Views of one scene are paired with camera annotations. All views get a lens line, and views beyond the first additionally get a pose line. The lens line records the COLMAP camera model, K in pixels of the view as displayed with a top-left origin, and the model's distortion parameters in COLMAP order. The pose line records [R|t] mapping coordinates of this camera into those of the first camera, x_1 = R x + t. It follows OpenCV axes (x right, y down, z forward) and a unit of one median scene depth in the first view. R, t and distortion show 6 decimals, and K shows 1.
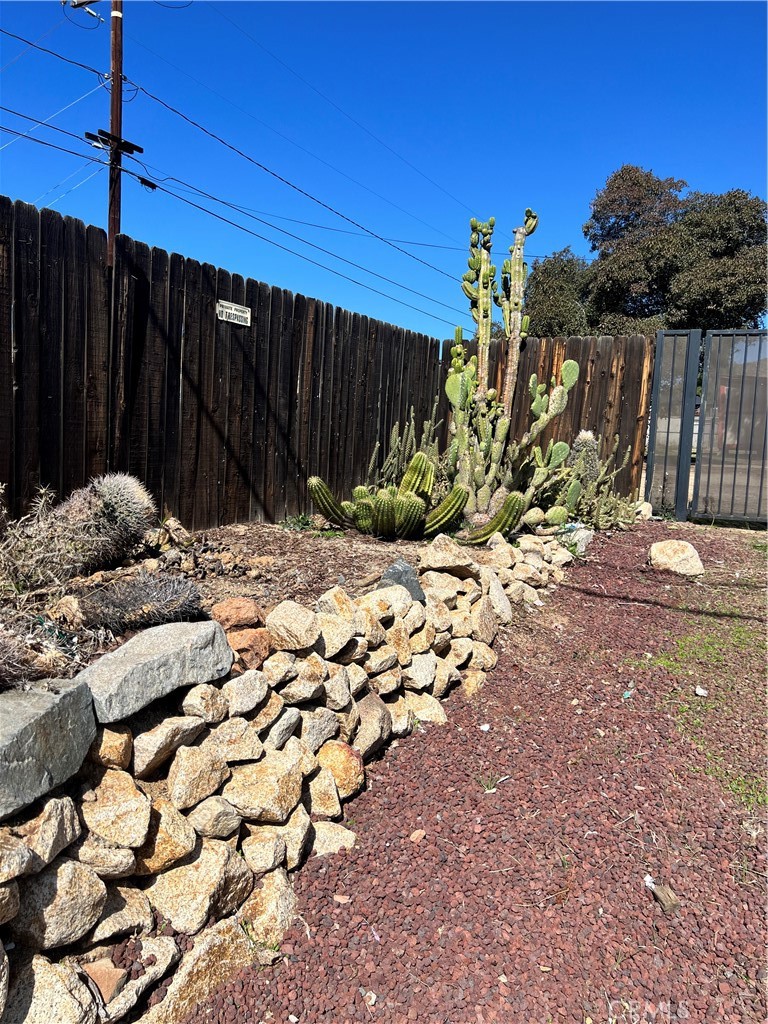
lens RADIAL K [[767.6, 0, 384.0], [0, 767.6, 512.0], [0, 0, 1]] dist [0.004711, -0.008038]
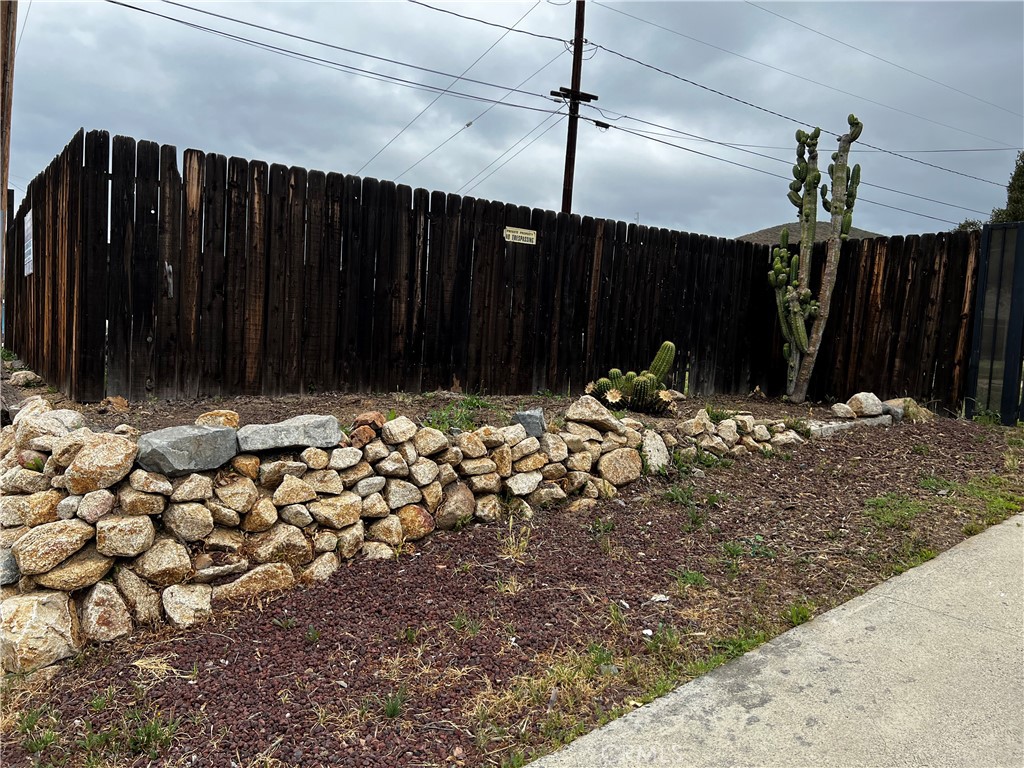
lens RADIAL K [[767.6, 0, 507.7], [0, 767.6, 364.5], [0, 0, 1]] dist [0.004711, -0.008038]
pose [[0.873548, 0.023138, -0.486187, 0.449125], [-0.061946, 0.996032, -0.063899, 0.051953], [0.482780, 0.085937, 0.871515, -0.155324]]
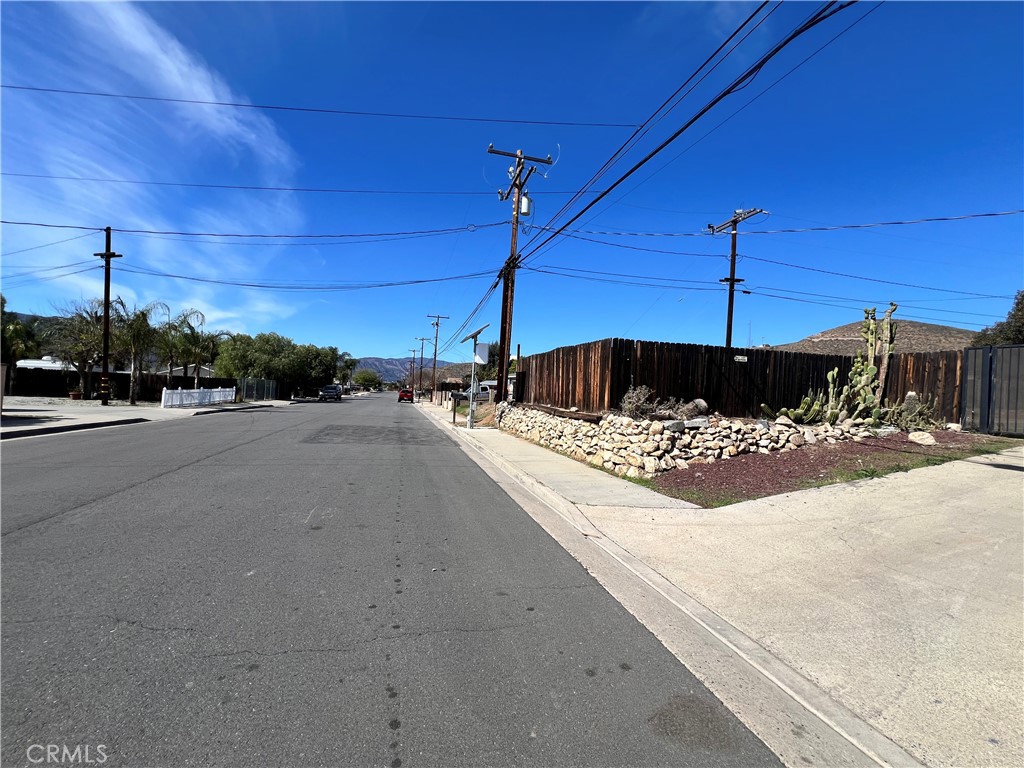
lens RADIAL K [[410.5, 0, 512.0], [0, 410.5, 384.0], [0, 0, 1]] dist [0.000009, -0.000287]
pose [[0.650880, -0.016458, -0.759002, 0.587507], [-0.089534, 0.991124, -0.098271, 0.151762], [0.753882, 0.131919, 0.643629, -1.080380]]
